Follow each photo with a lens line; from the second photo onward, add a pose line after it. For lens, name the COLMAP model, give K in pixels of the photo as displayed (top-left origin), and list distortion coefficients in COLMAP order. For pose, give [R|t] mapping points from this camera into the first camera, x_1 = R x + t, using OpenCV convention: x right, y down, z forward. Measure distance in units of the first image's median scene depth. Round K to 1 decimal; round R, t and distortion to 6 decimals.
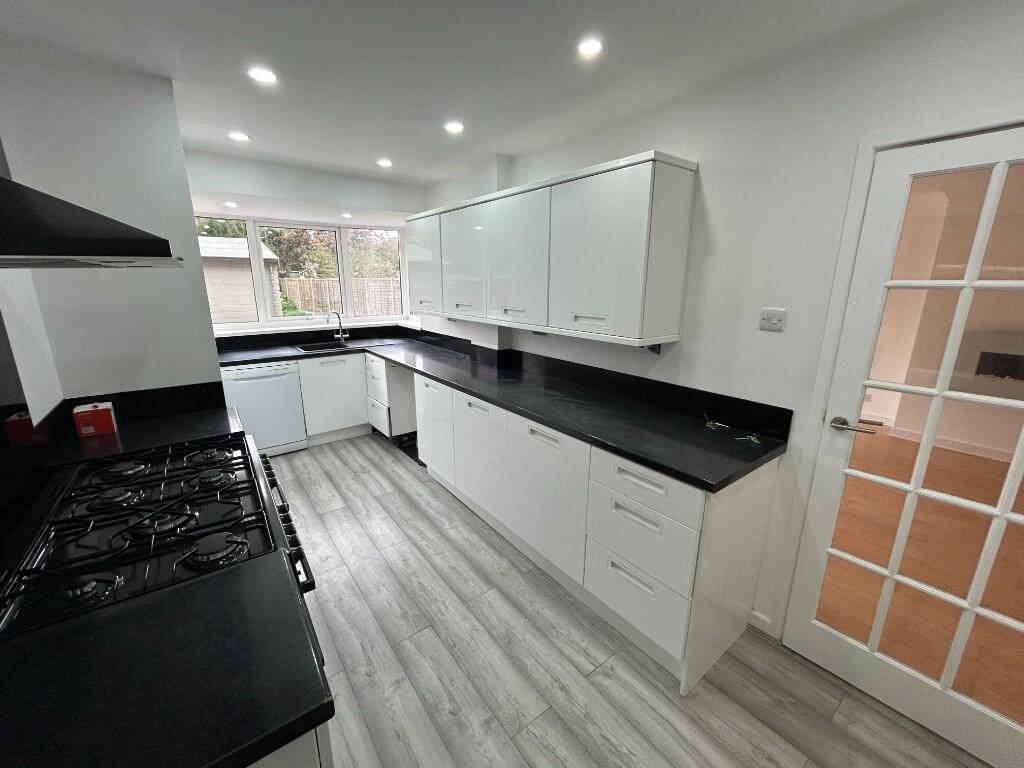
lens RADIAL K [[414.1, 0, 510.4], [0, 414.1, 383.1], [0, 0, 1]] dist [-0.000415, 0.000198]
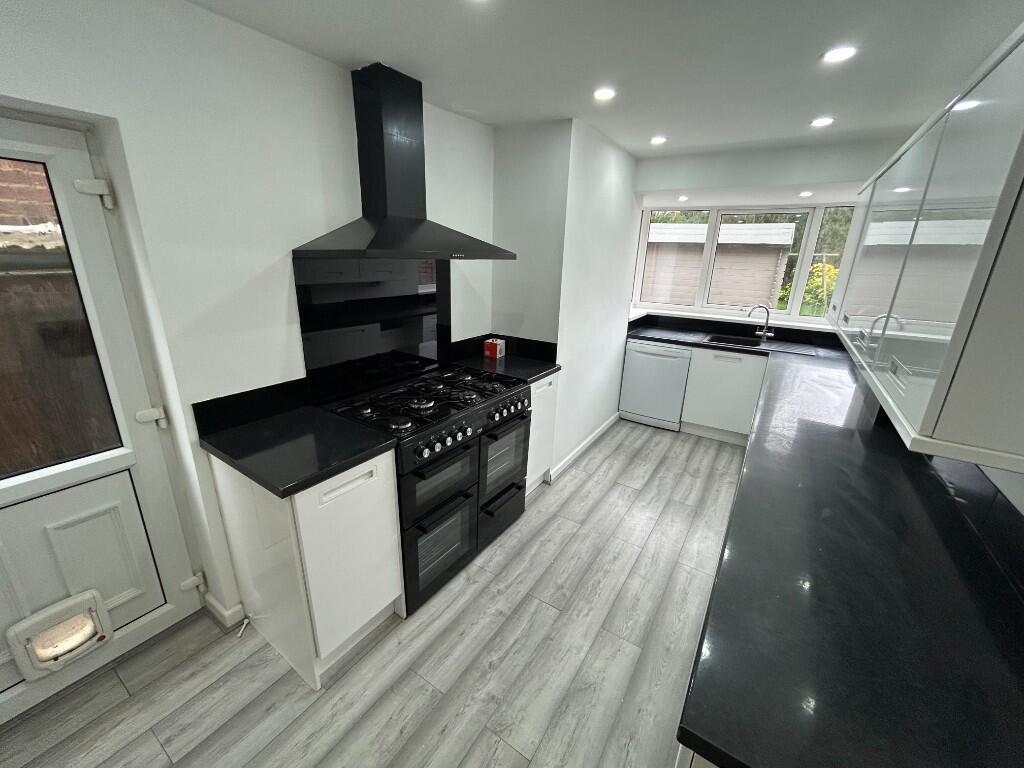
lens RADIAL K [[414.1, 0, 510.4], [0, 414.1, 383.1], [0, 0, 1]] dist [-0.000415, 0.000198]
pose [[0.334316, 0.288165, -0.897326, 0.506064], [-0.253119, 0.944582, 0.209036, -0.130933], [0.907835, 0.157246, 0.388728, 0.375375]]
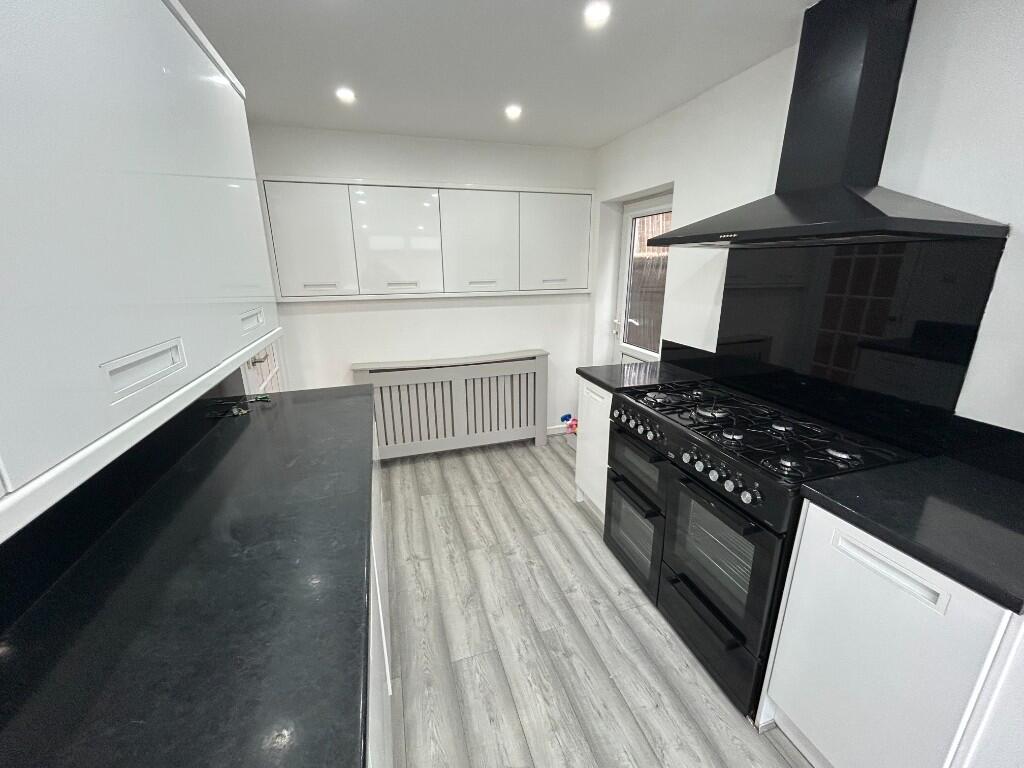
lens RADIAL K [[414.1, 0, 510.4], [0, 414.1, 383.1], [0, 0, 1]] dist [-0.000415, 0.000198]
pose [[-0.940515, -0.093598, 0.326606, -0.365338], [0.082374, 0.869801, 0.486478, -0.338954], [-0.329616, 0.484443, -0.810351, 1.434308]]
